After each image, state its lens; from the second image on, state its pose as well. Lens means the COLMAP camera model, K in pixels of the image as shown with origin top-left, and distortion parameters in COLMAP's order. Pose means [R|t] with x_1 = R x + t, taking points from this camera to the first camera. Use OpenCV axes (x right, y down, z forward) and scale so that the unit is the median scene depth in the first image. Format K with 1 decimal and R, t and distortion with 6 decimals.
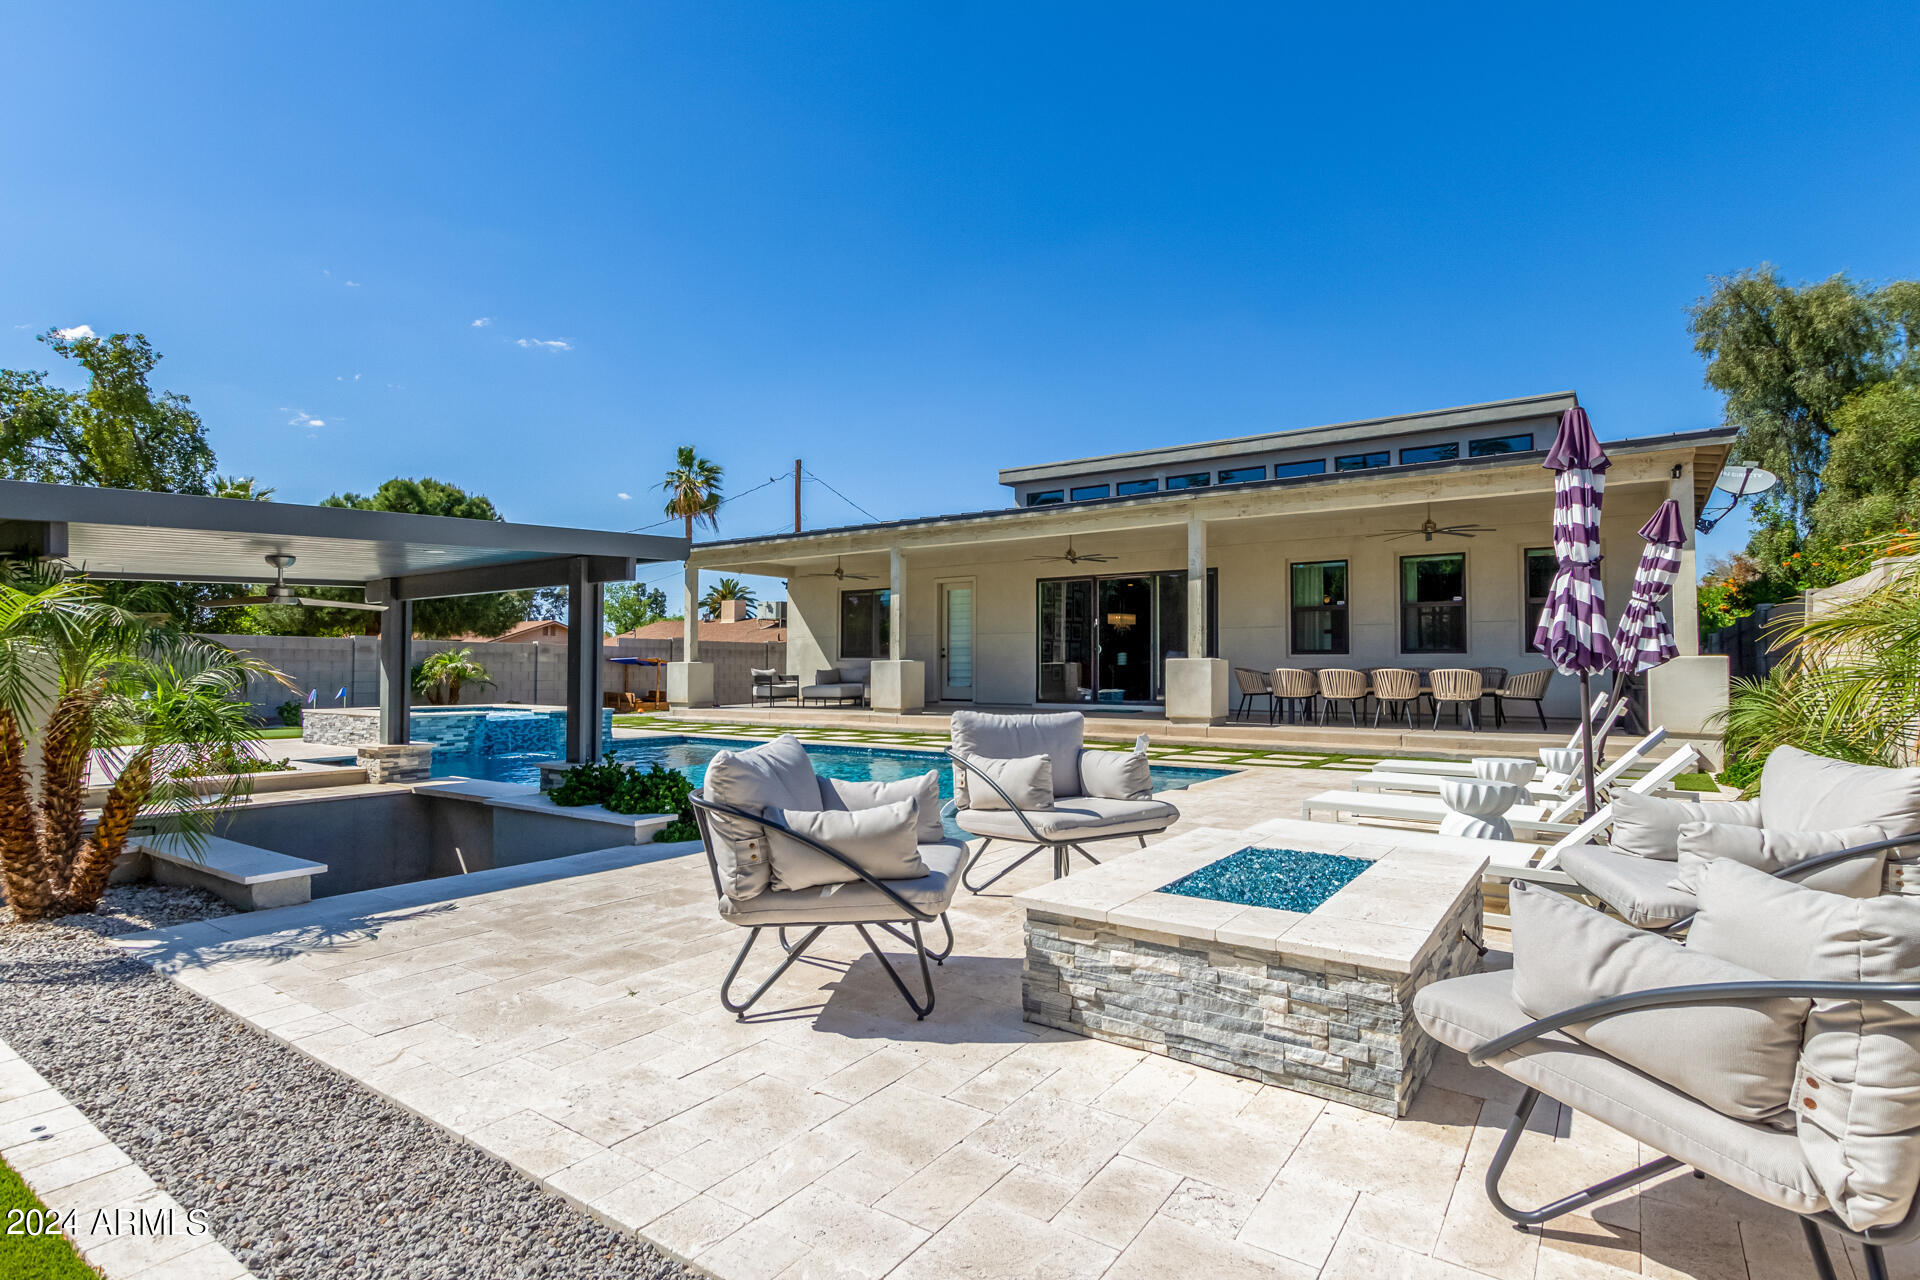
lens RADIAL K [[966.8, 0, 950.3], [0, 966.8, 633.9], [0, 0, 1]] dist [0.001235, 0.000035]
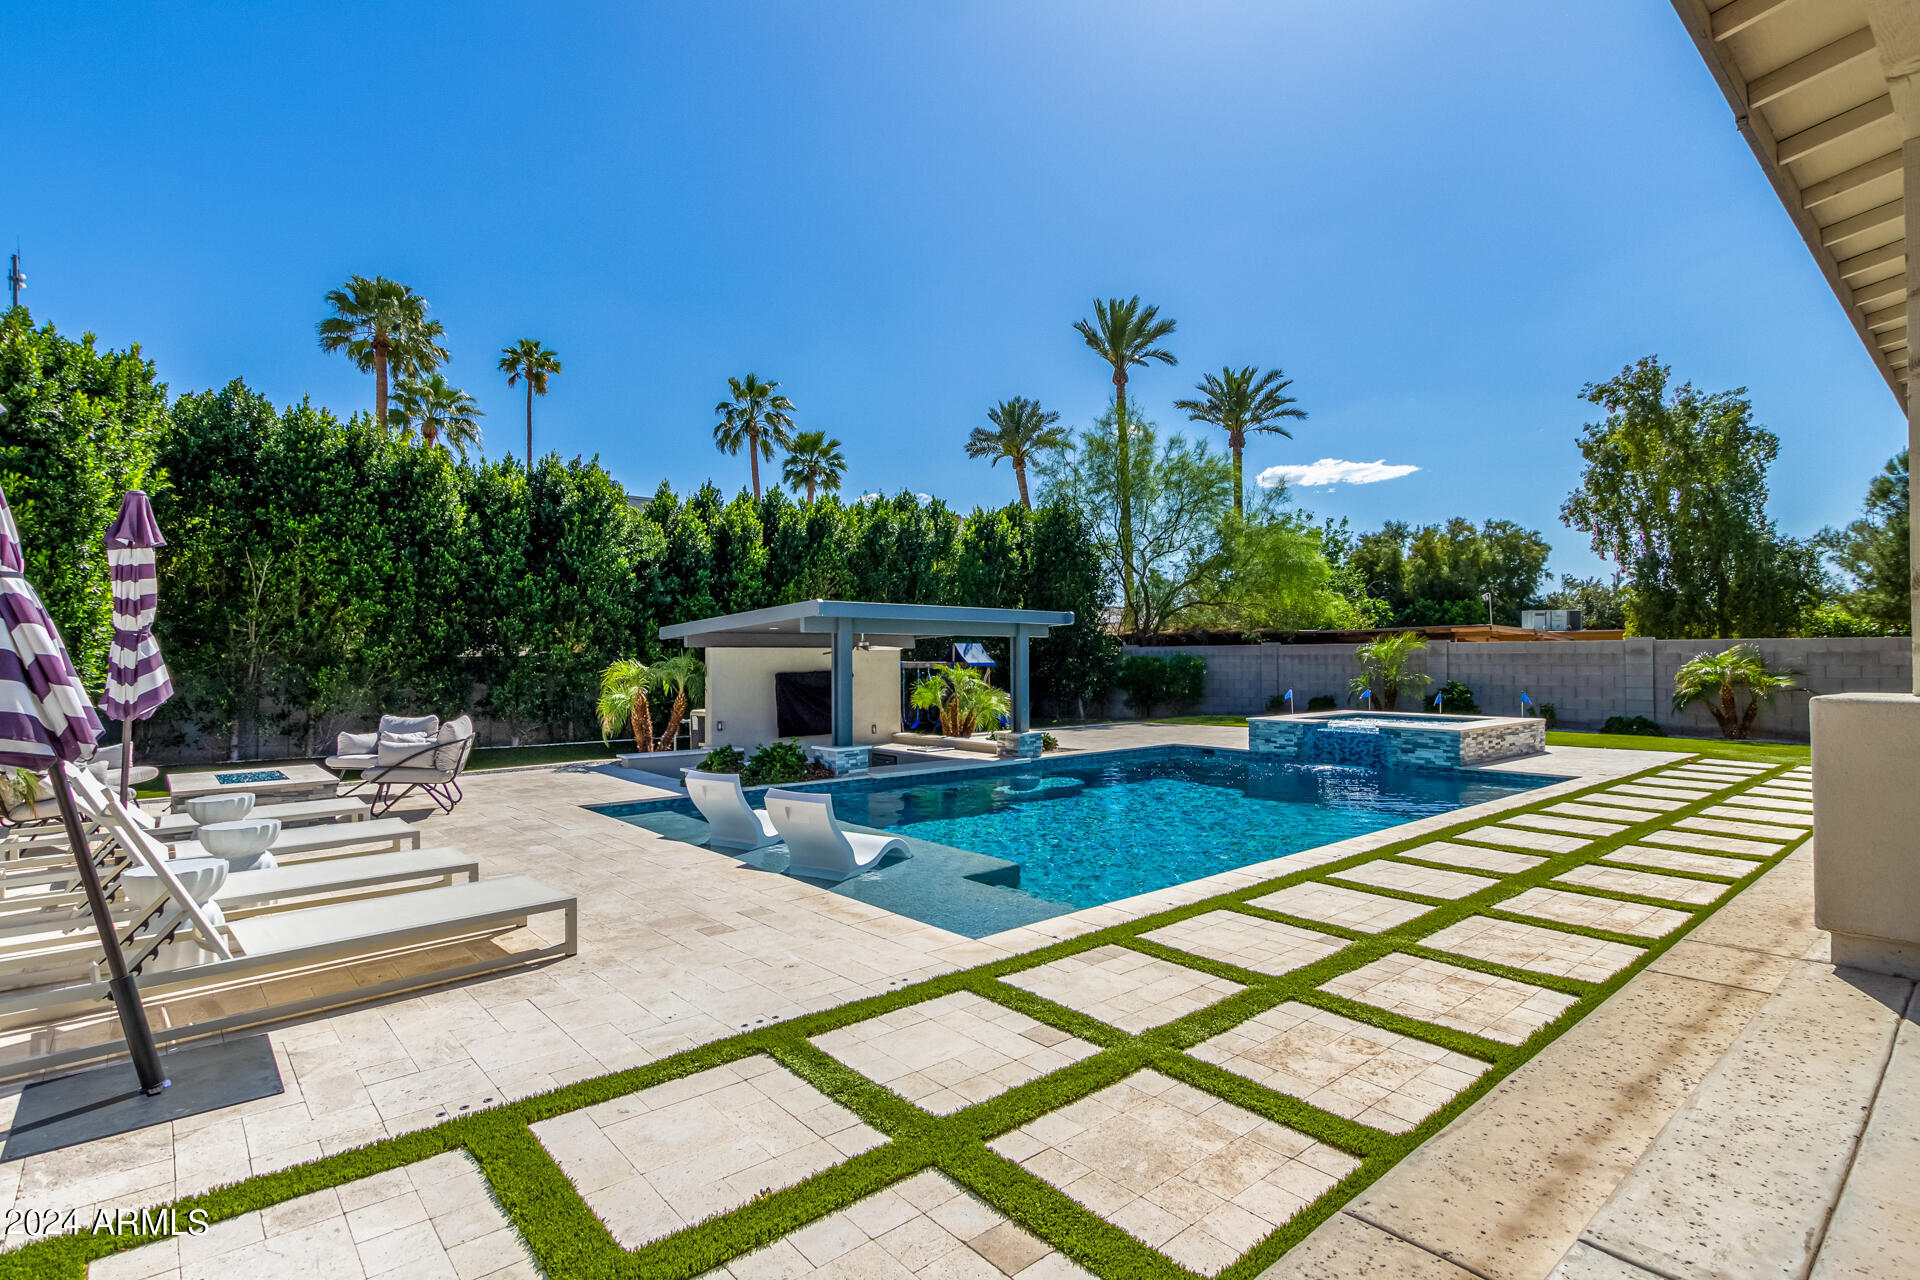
lens RADIAL K [[932.1, 0, 976.1], [0, 932.1, 647.1], [0, 0, 1]] dist [0.017729, -0.001905]
pose [[-0.218416, -0.013383, -0.975764, 0.377580], [0.040245, 0.998932, -0.022710, 0.005547], [0.975025, -0.044230, -0.217644, 0.554860]]
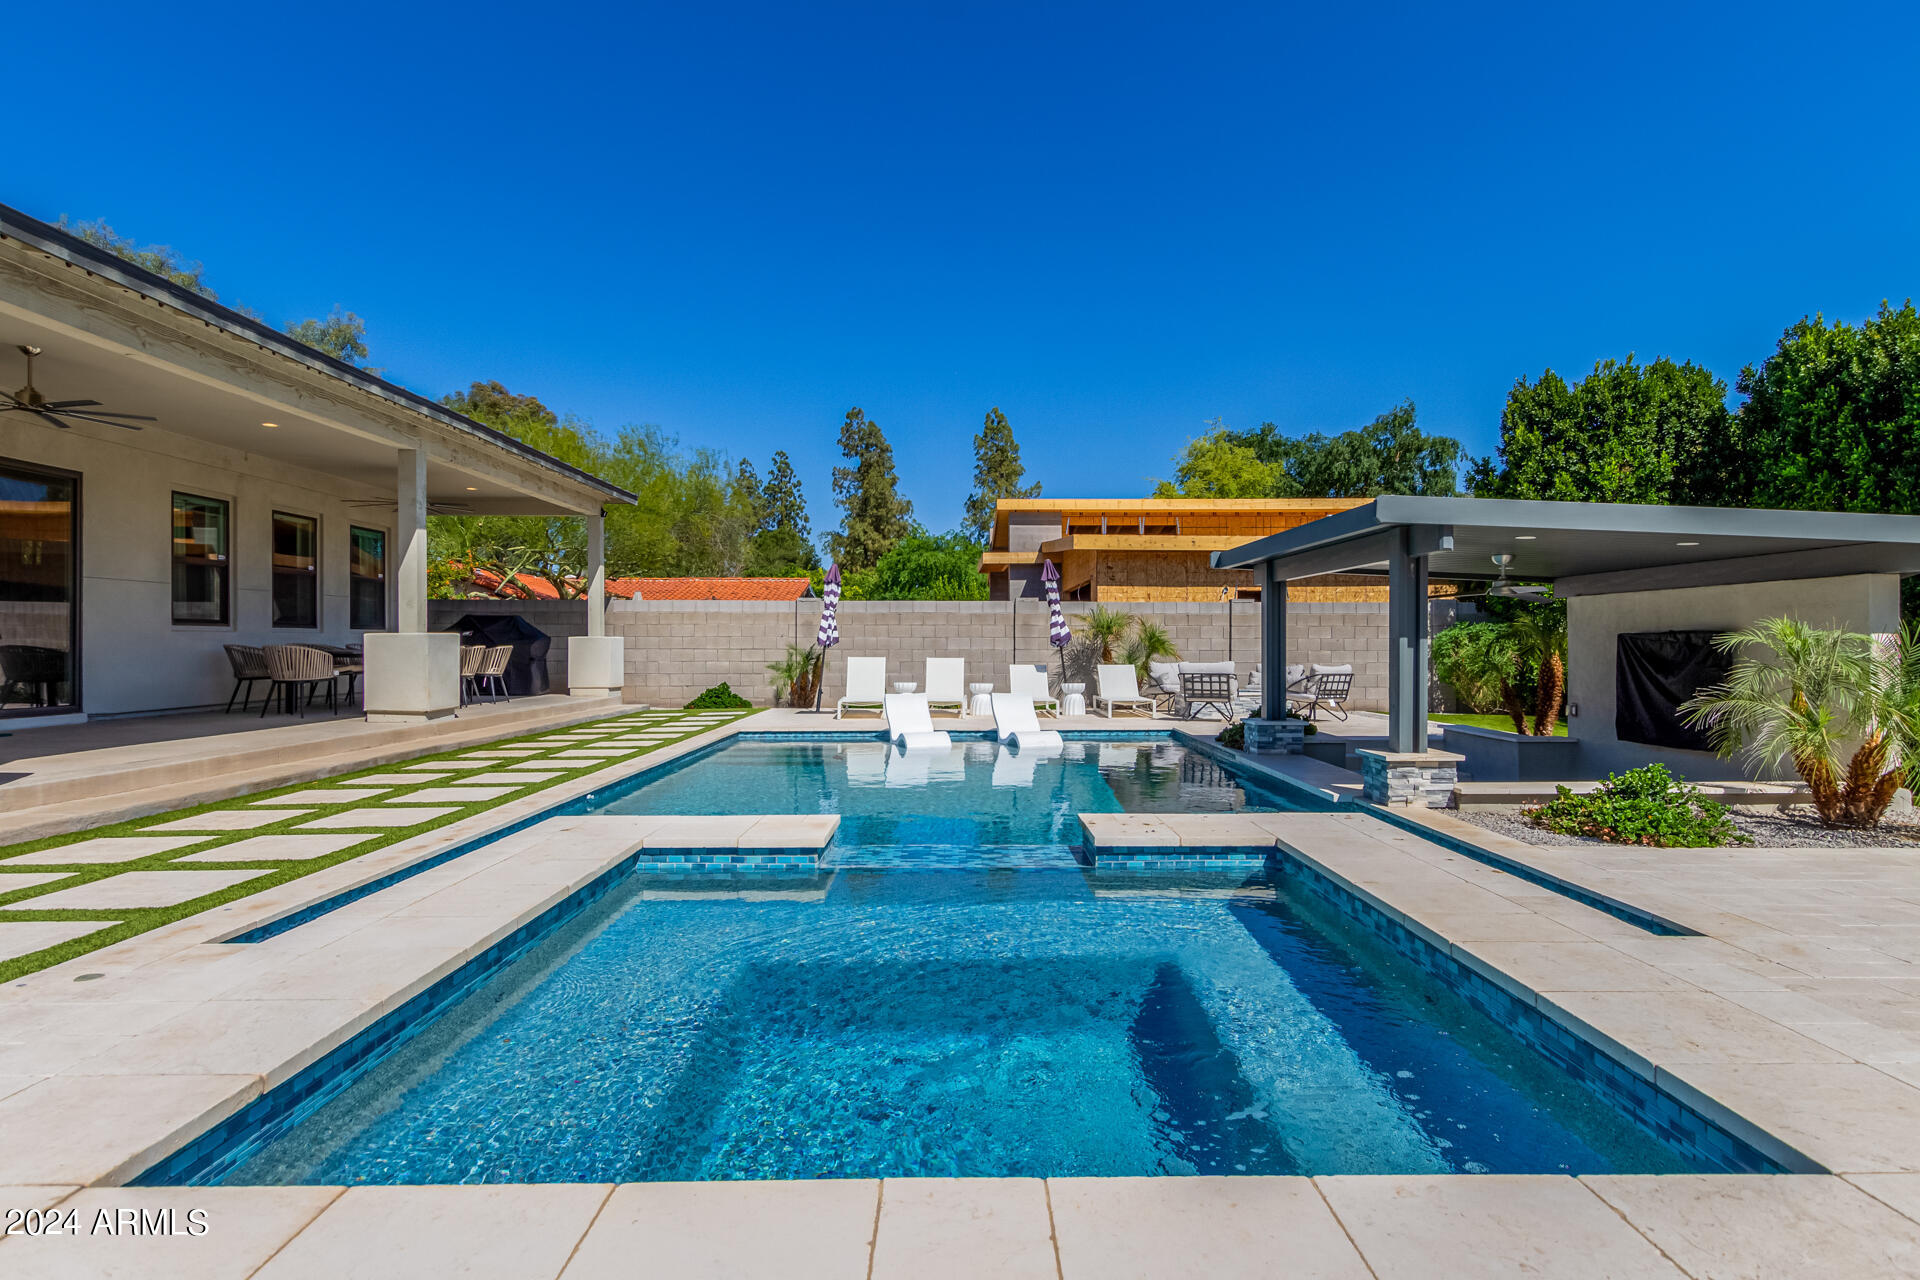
lens RADIAL K [[1061.1, 0, 945.5], [0, 1061.1, 633.7], [0, 0, 1]] dist [0.008936, 0.004294]
pose [[-0.583611, 0.007404, 0.811999, -0.464376], [-0.031220, 0.999015, -0.031548, 0.028057], [-0.811433, -0.043762, -0.582805, 0.787678]]
